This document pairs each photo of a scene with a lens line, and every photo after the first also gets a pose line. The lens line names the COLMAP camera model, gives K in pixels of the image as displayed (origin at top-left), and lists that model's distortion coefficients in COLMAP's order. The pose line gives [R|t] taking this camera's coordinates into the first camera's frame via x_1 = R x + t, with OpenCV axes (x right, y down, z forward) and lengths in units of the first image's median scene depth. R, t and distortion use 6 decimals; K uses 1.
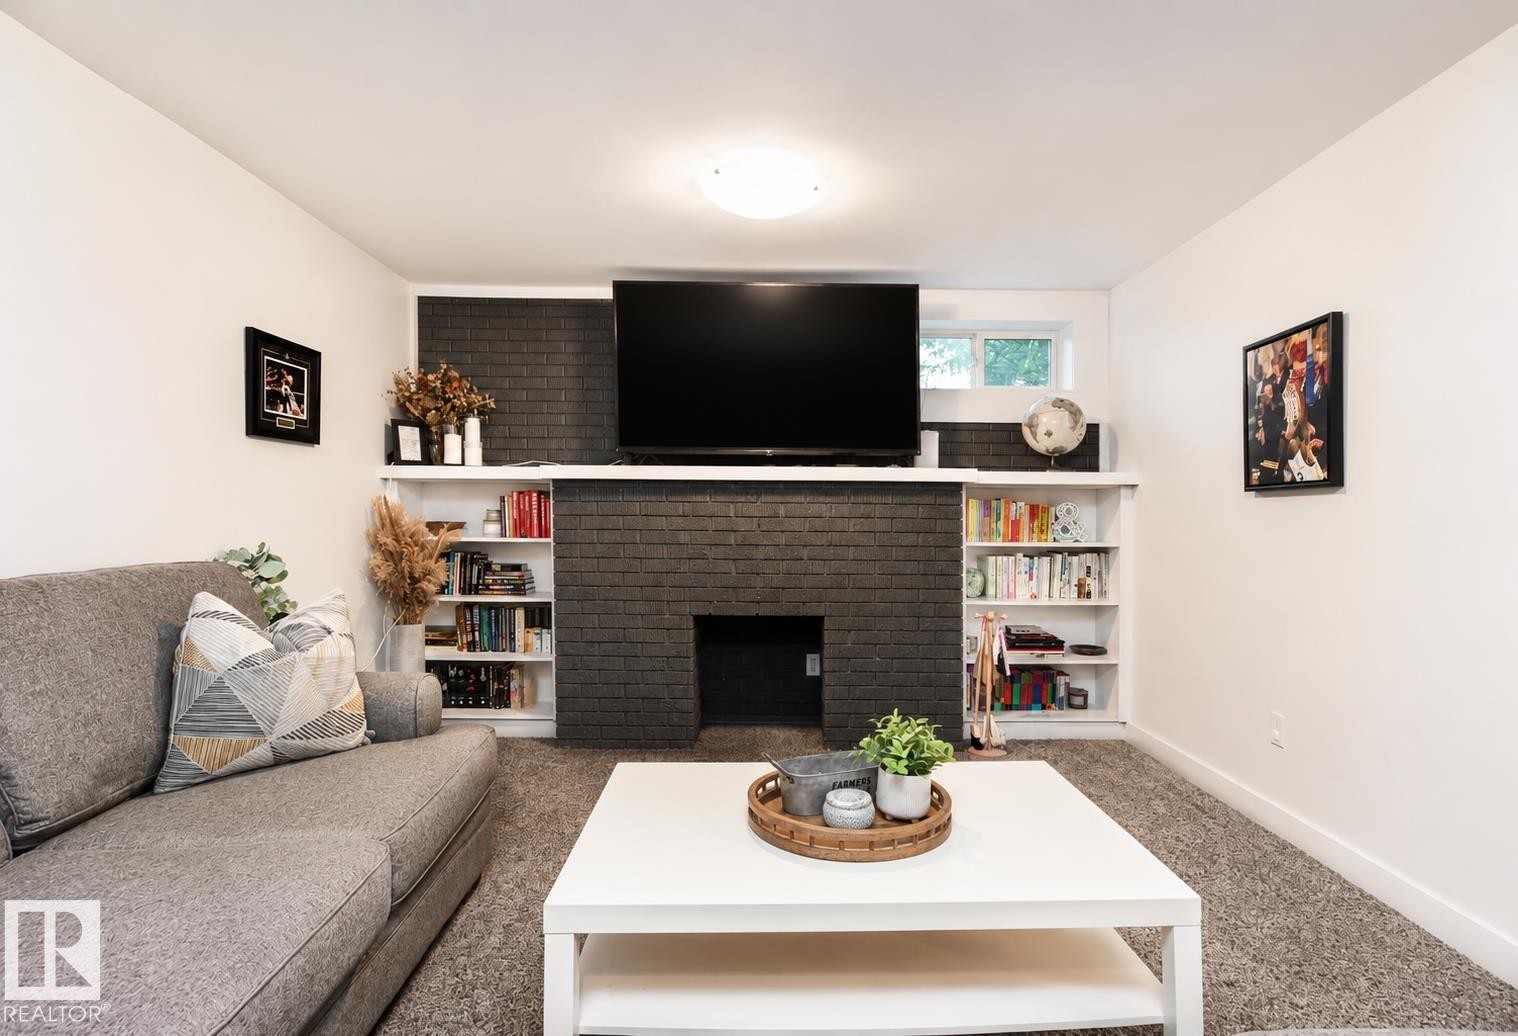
lens RADIAL K [[778.8, 0, 758.7], [0, 778.8, 506.1], [0, 0, 1]] dist [-0.048449, 0.000076]
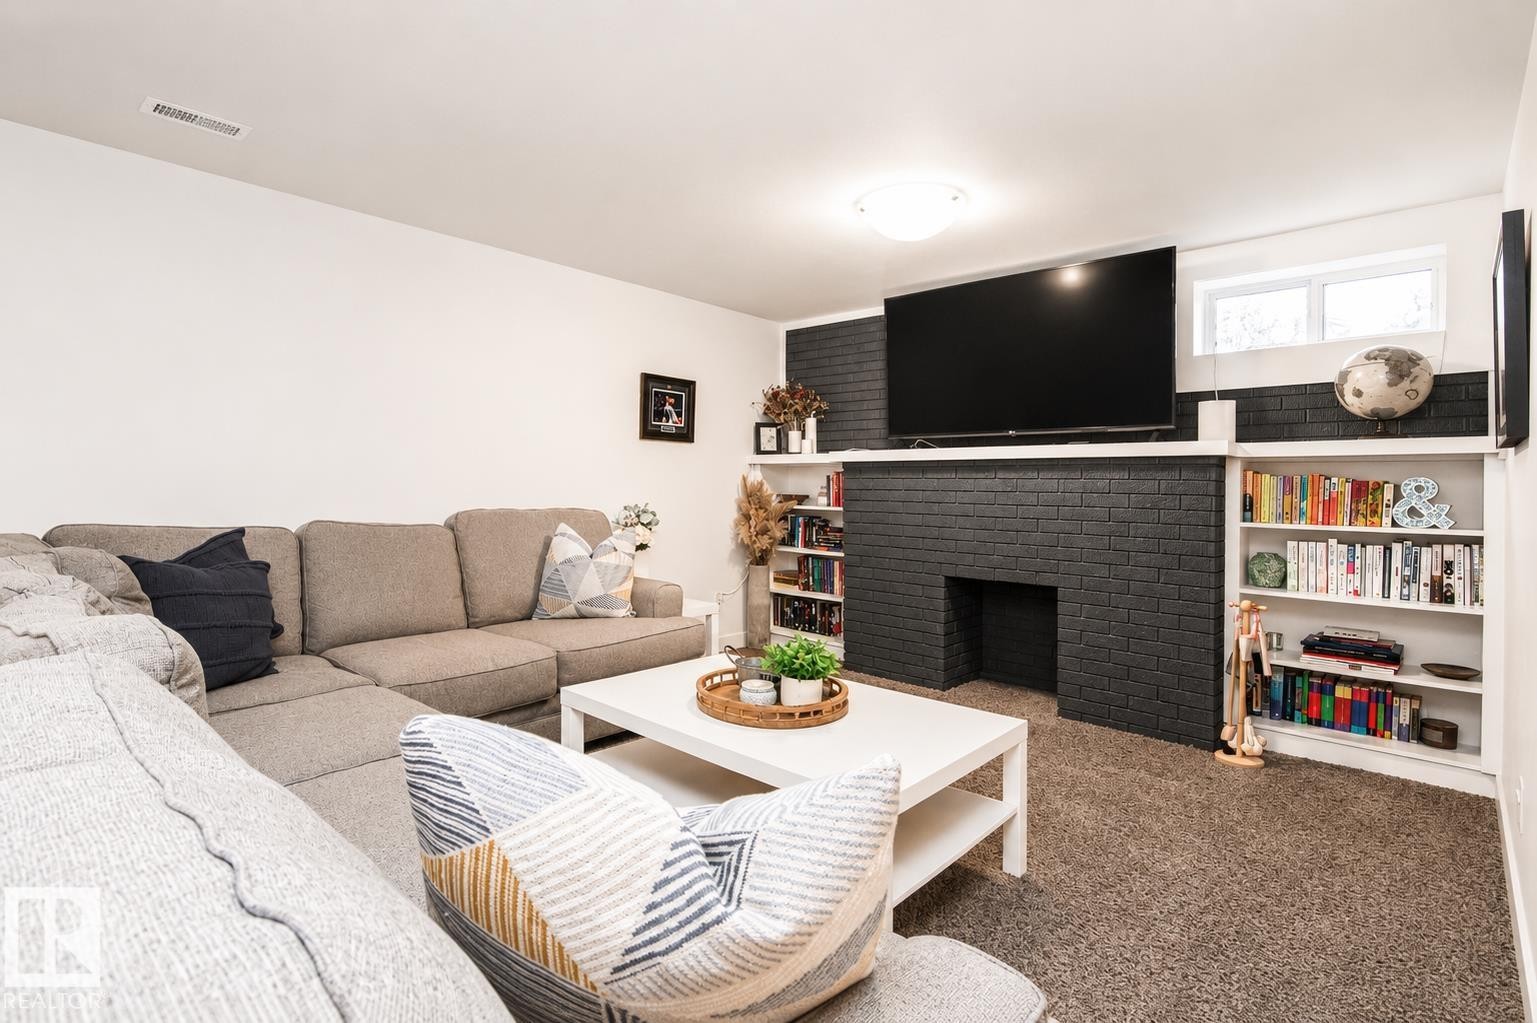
lens RADIAL K [[755.6, 0, 768.6], [0, 755.6, 506.4], [0, 0, 1]] dist [0.001837, -0.001518]
pose [[0.724699, 0.018439, -0.688819, 0.485187], [-0.008269, 0.999803, 0.018064, 0.017105], [0.689016, -0.007396, 0.724708, -0.003732]]
